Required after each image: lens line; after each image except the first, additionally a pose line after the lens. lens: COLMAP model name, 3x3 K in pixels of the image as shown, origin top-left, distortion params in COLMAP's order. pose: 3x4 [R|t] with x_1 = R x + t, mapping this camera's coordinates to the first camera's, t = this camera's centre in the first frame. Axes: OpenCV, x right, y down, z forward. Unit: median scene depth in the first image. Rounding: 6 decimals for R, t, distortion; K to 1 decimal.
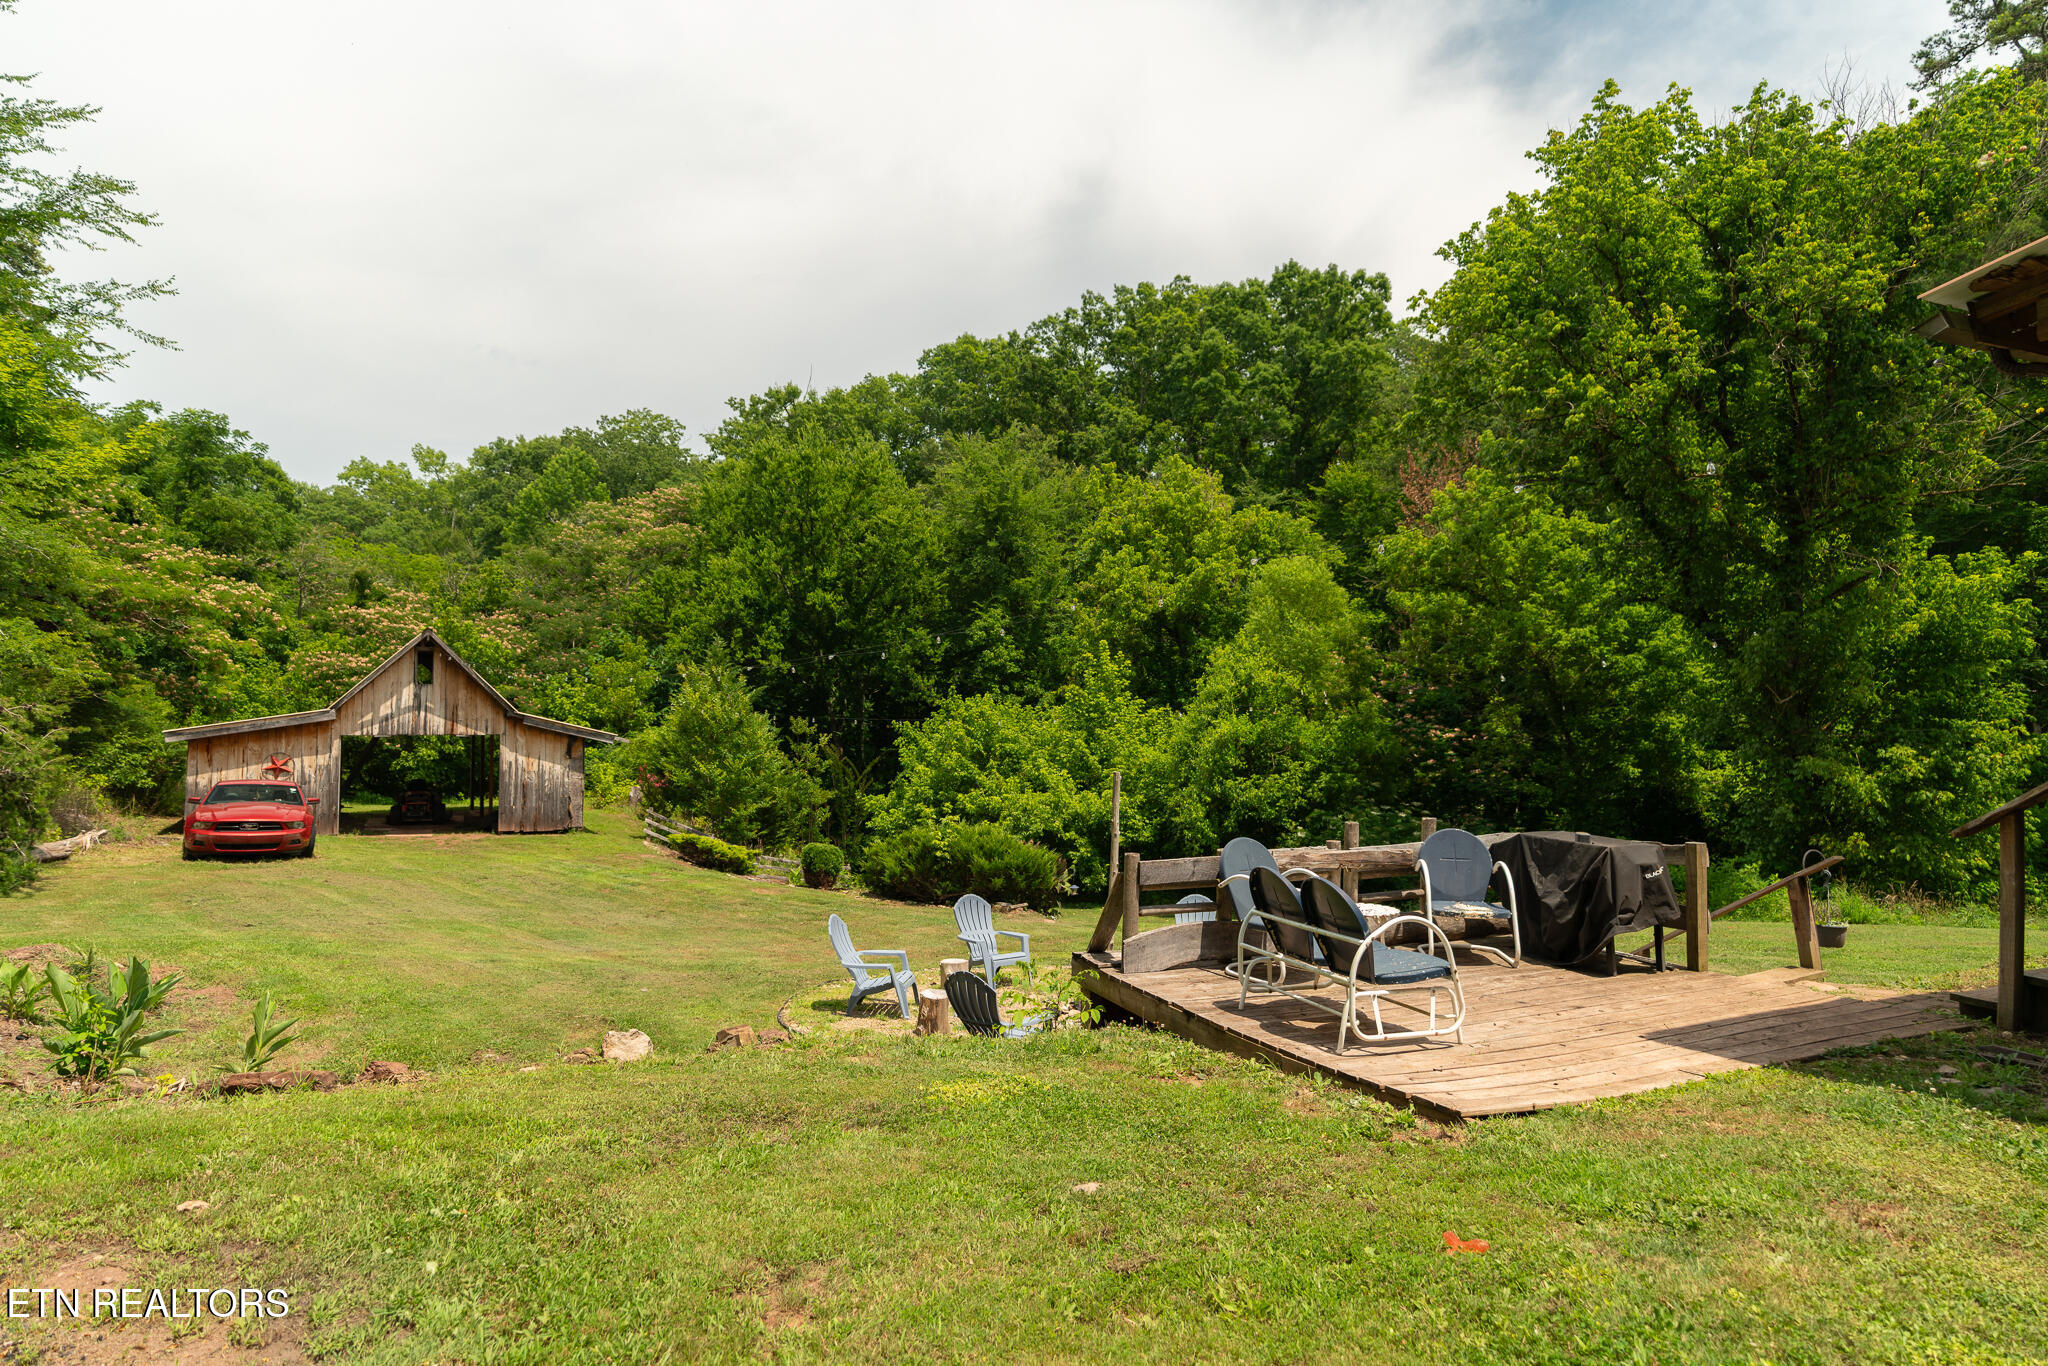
lens RADIAL K [[1085.1, 0, 1002.8], [0, 1085.1, 687.7], [0, 0, 1]] dist [0.039654, -0.028034]
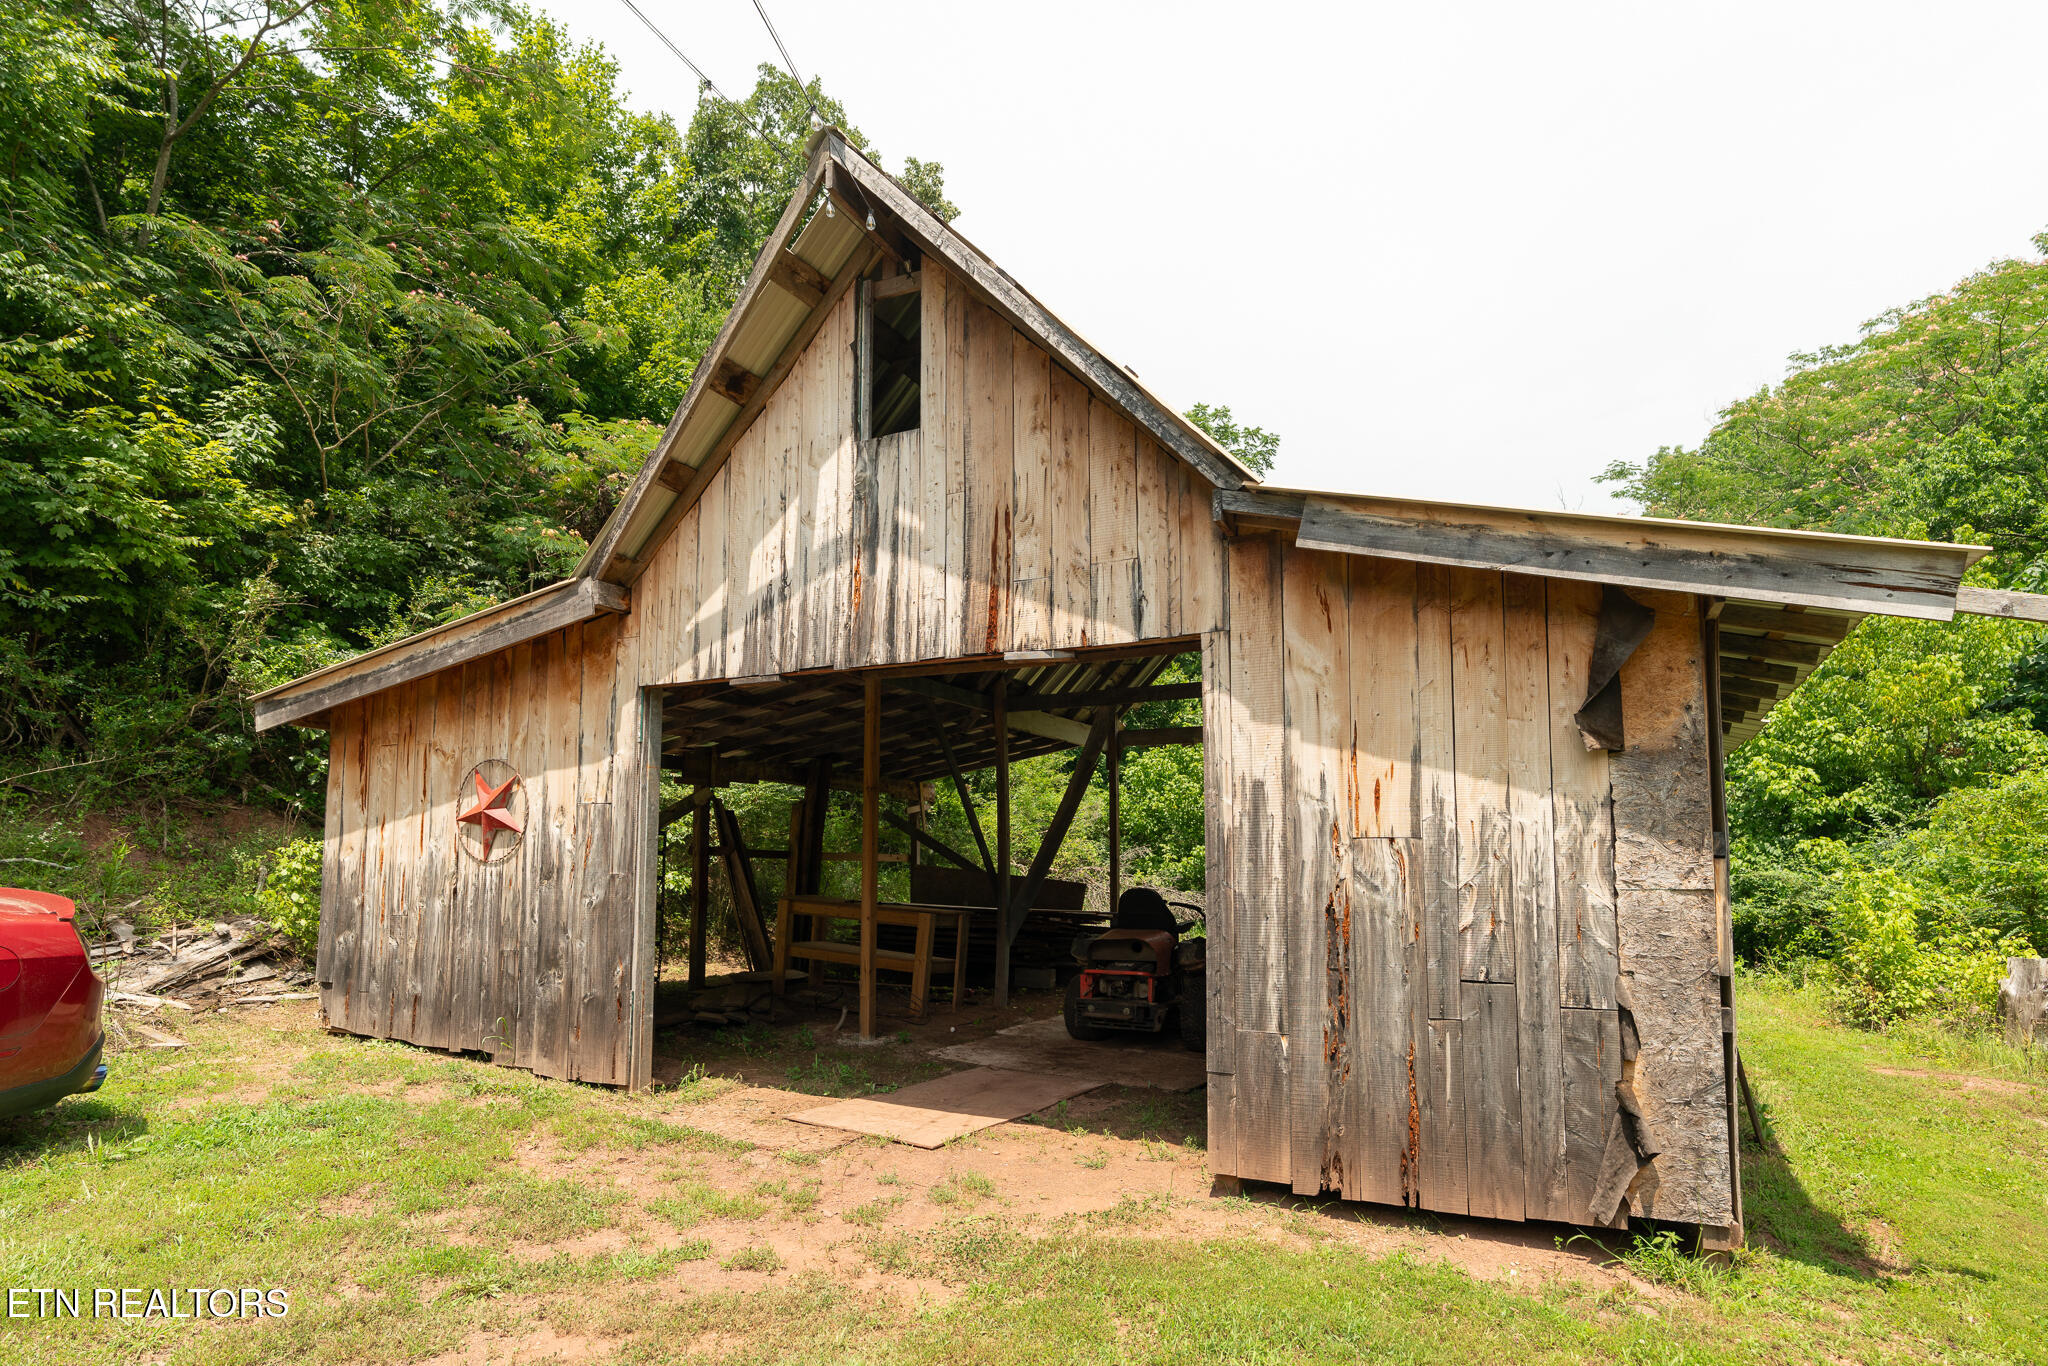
lens RADIAL K [[1151.1, 0, 999.2], [0, 1151.1, 781.8], [0, 0, 1]] dist [-0.001232, 0.000821]
pose [[0.546102, -0.067198, -0.835019, -0.282217], [0.029241, 0.997699, -0.061166, 0.069310], [0.837208, 0.008986, 0.546811, 0.764899]]
